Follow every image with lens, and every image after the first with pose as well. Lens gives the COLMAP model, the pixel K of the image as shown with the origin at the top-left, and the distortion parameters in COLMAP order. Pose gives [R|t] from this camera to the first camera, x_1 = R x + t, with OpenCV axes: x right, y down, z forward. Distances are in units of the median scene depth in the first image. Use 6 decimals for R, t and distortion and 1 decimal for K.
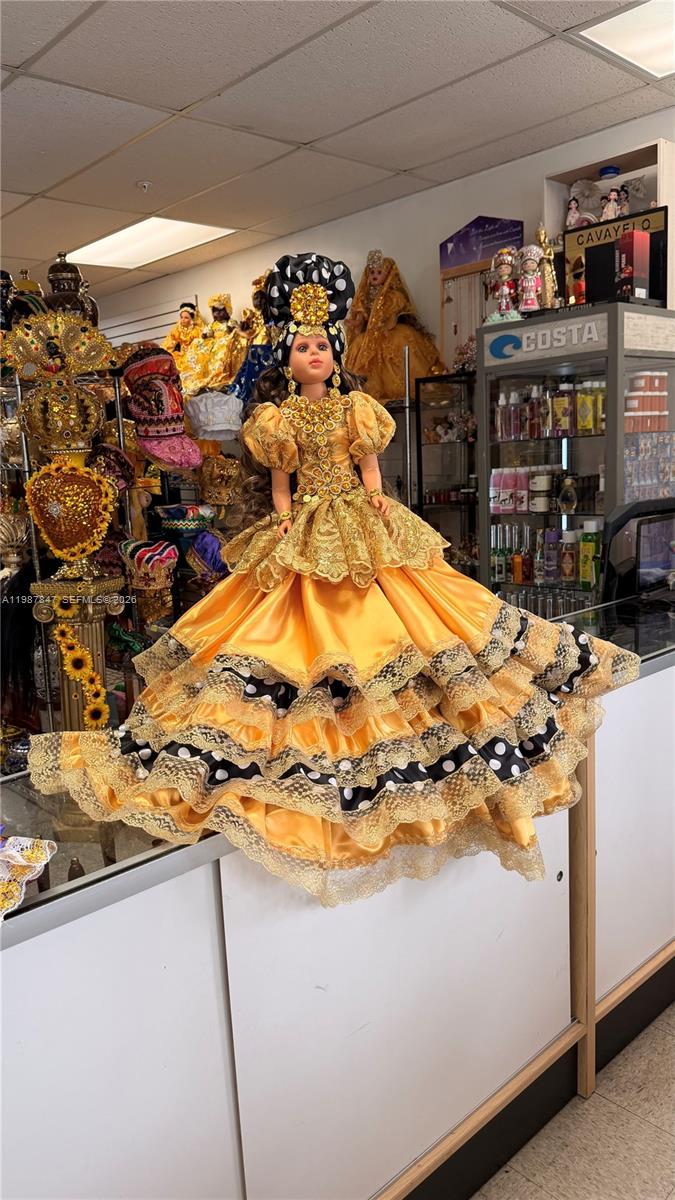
lens RADIAL K [[847.0, 0, 338.1], [0, 847.0, 616.1], [0, 0, 1]] dist [0.188776, -0.414746]
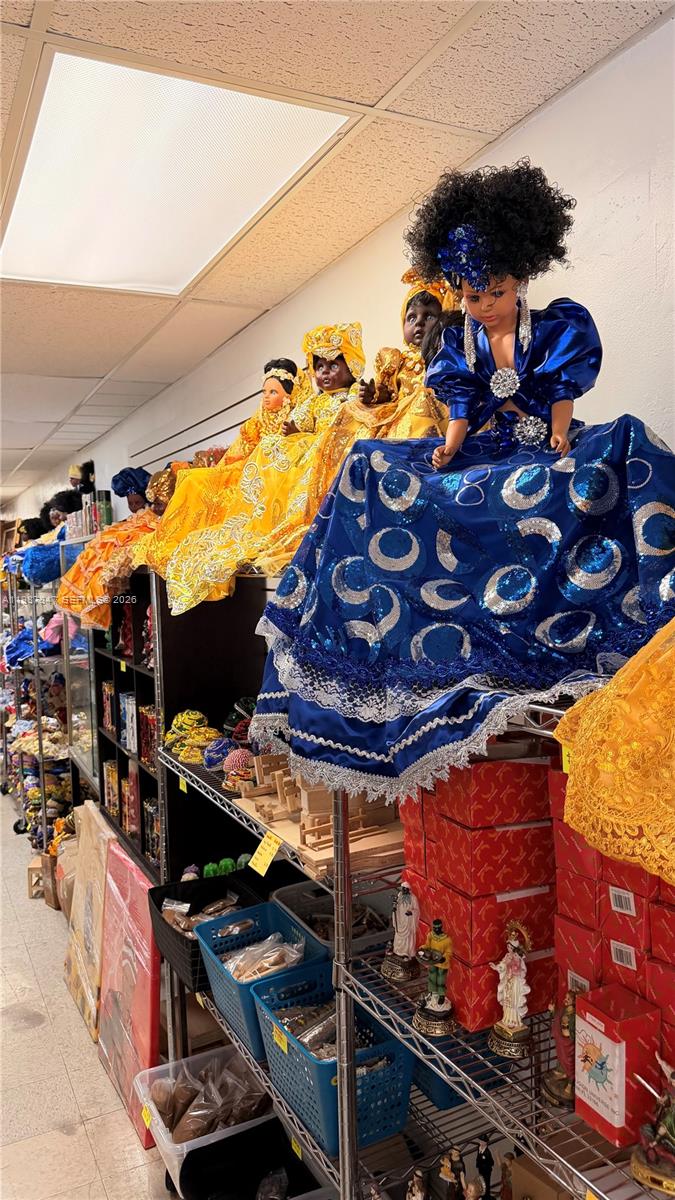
lens RADIAL K [[845.5, 0, 334.9], [0, 845.5, 608.7], [0, 0, 1]] dist [0.160736, -0.303423]
pose [[0.959152, 0.029647, -0.281333, -0.034726], [-0.064256, 0.991331, -0.114605, -0.316317], [0.275496, 0.128001, 0.952742, 1.022962]]
